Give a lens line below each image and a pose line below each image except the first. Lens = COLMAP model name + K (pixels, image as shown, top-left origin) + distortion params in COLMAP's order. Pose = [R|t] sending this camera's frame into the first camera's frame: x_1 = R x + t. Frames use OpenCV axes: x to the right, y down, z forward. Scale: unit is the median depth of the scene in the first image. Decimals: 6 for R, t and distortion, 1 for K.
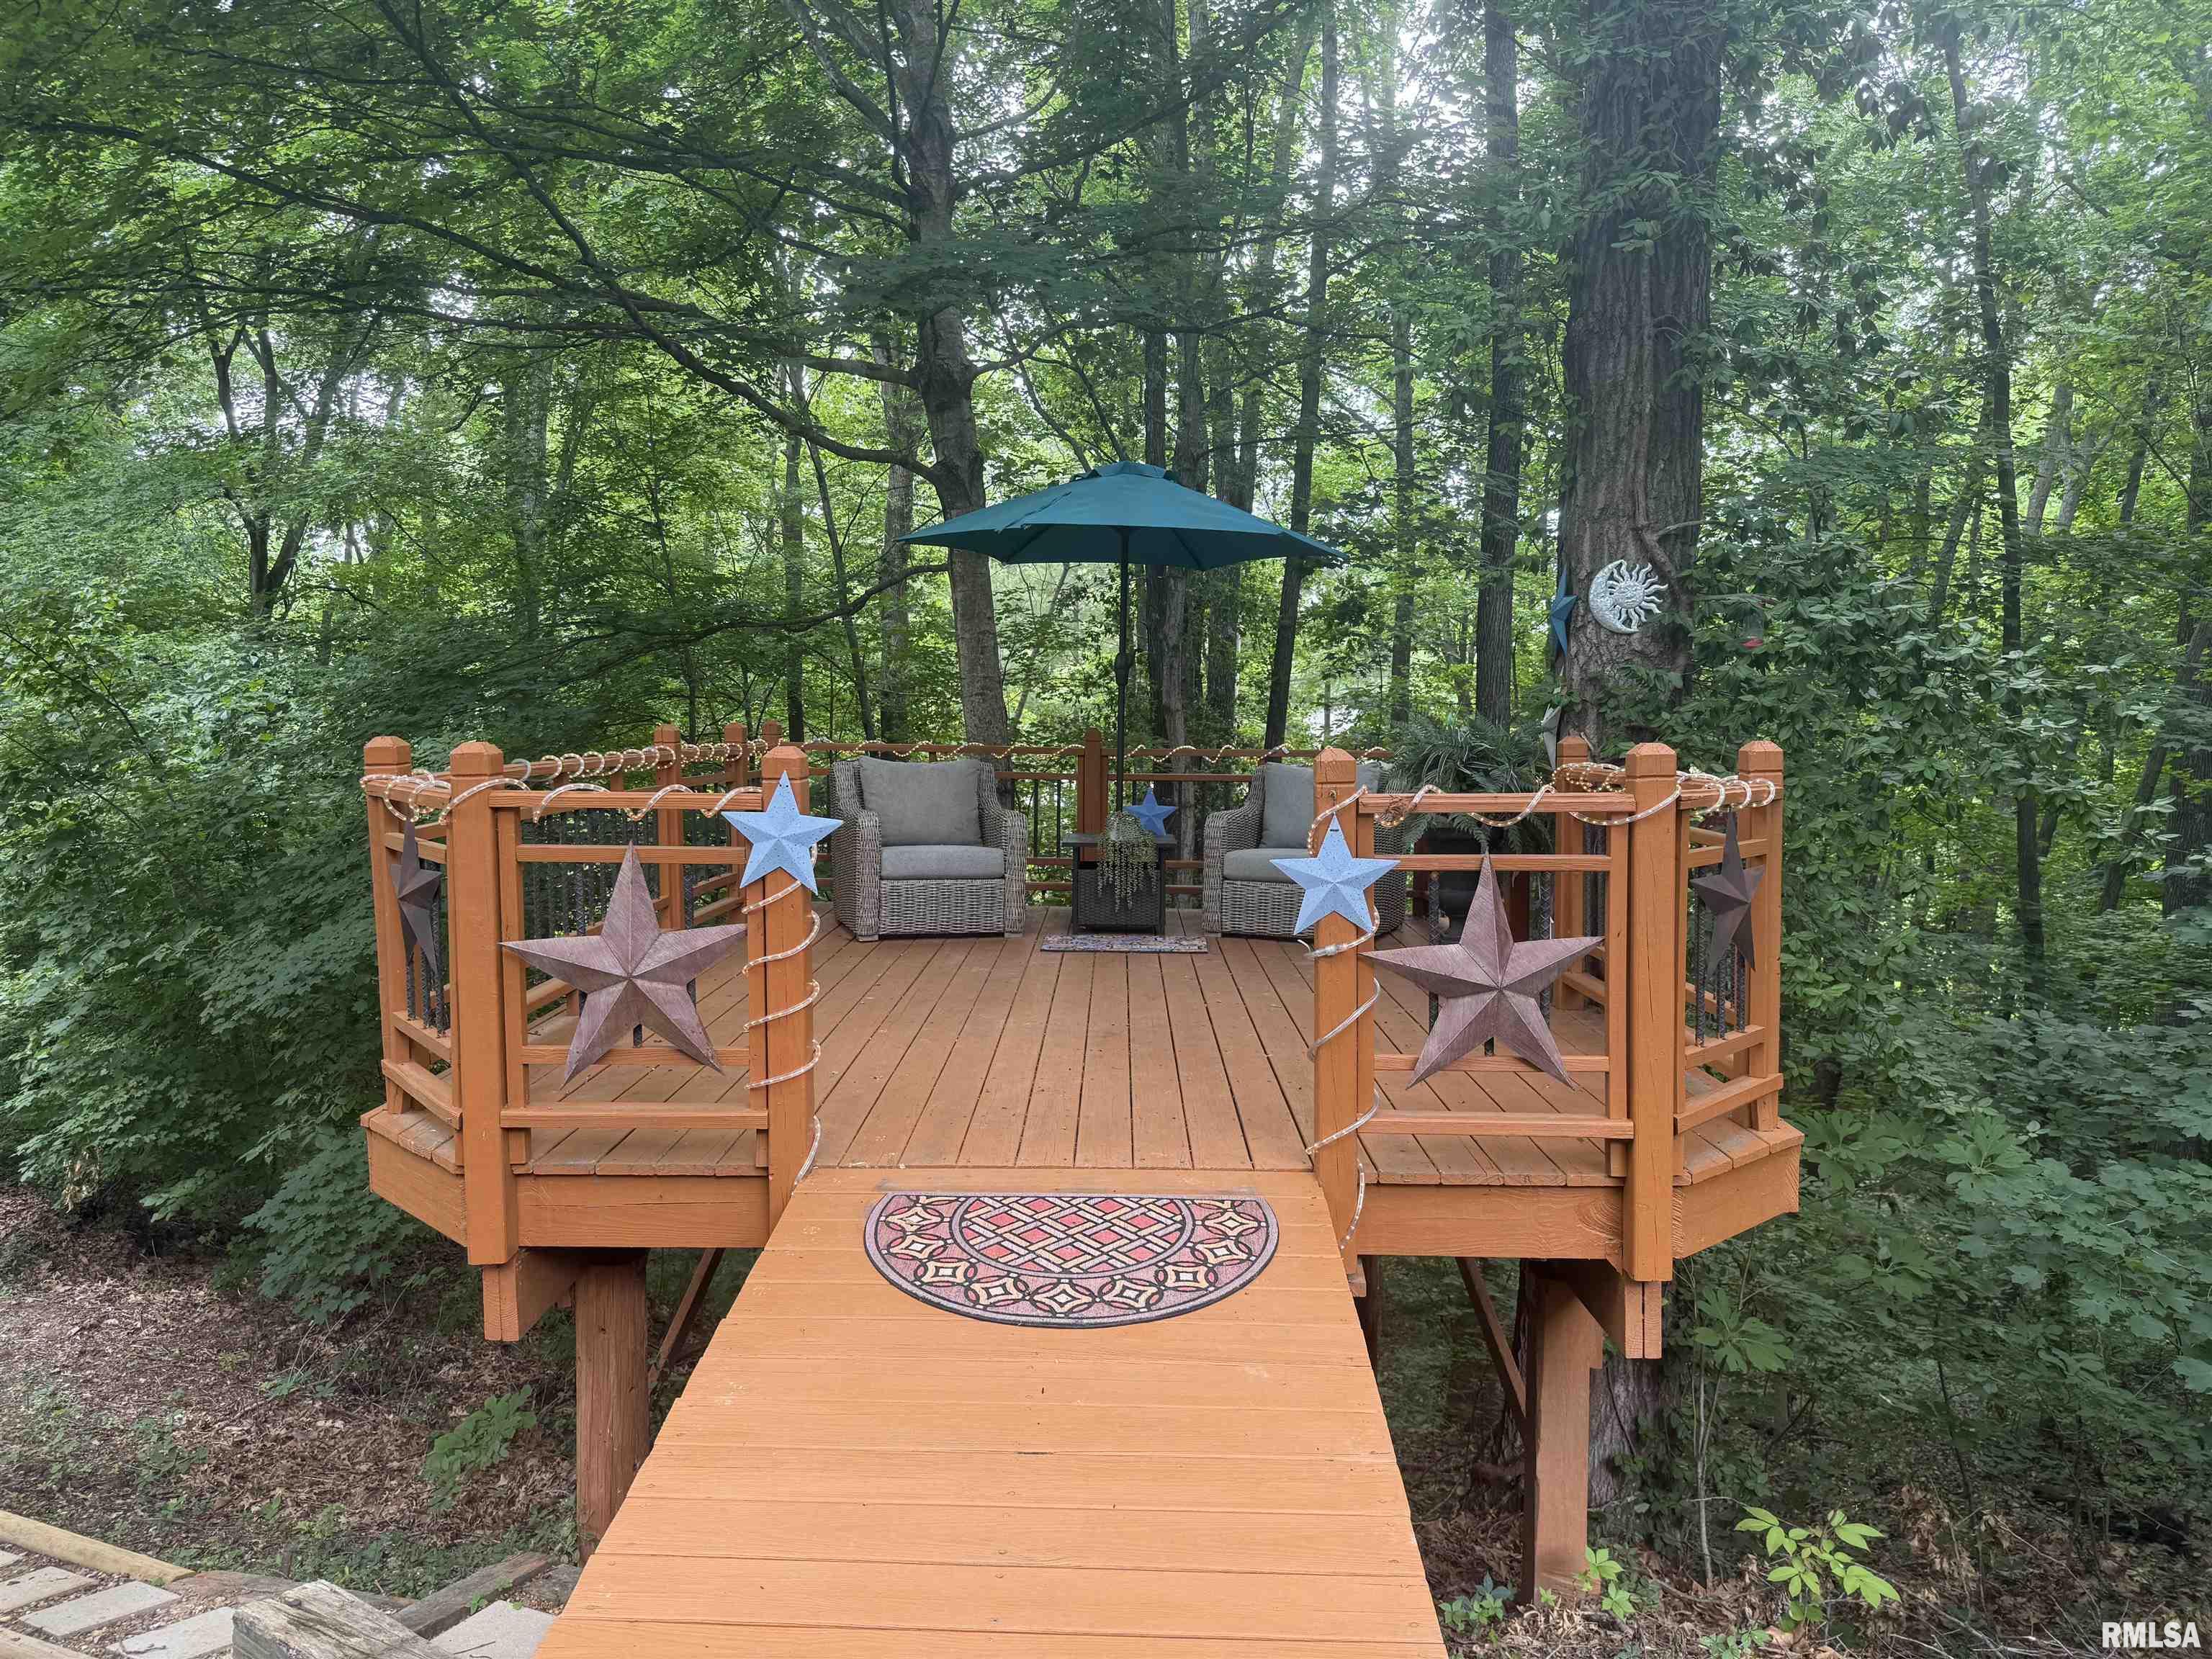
lens RADIAL K [[1551.7, 0, 1099.0], [0, 1551.7, 853.3], [0, 0, 1]] dist [0.039693, -0.017202]
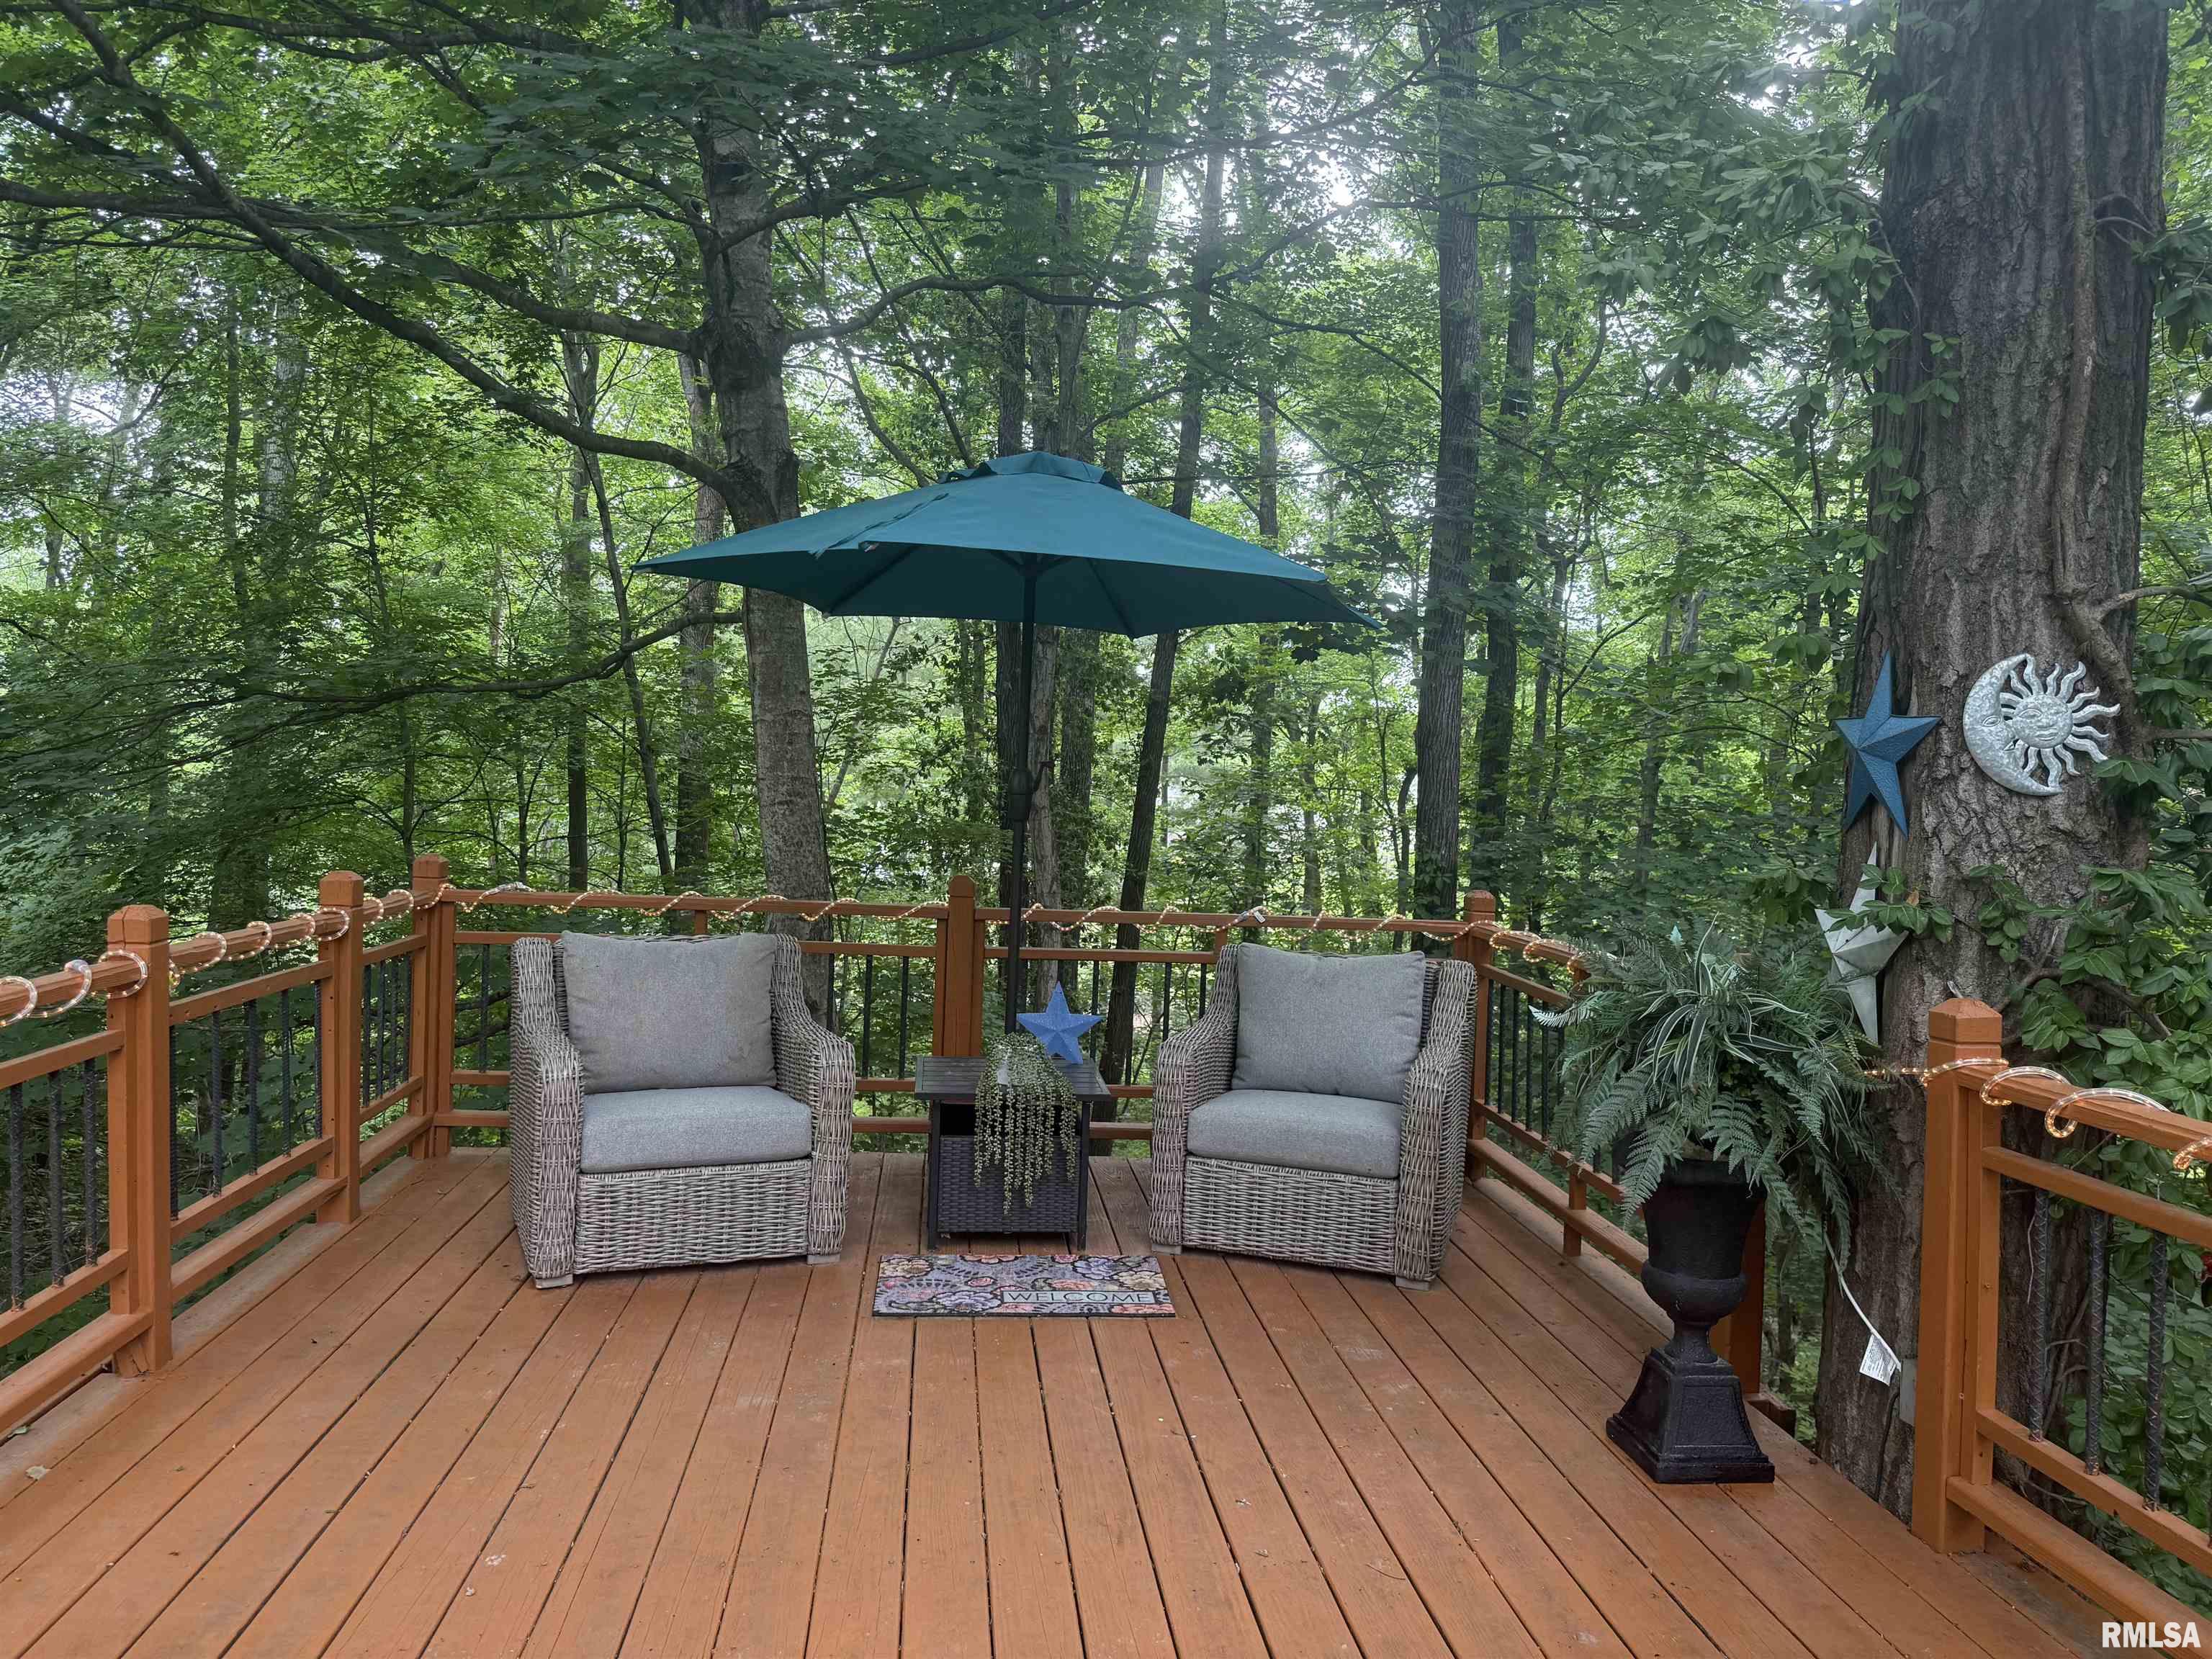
lens RADIAL K [[1551.7, 0, 1115.4], [0, 1551.7, 826.0], [0, 0, 1]] dist [0.039693, -0.017202]
pose [[0.991705, 0.023460, 0.126378, -0.018003], [-0.016414, 0.998267, -0.056513, -0.054349], [-0.127485, 0.053970, 0.990371, 0.295497]]
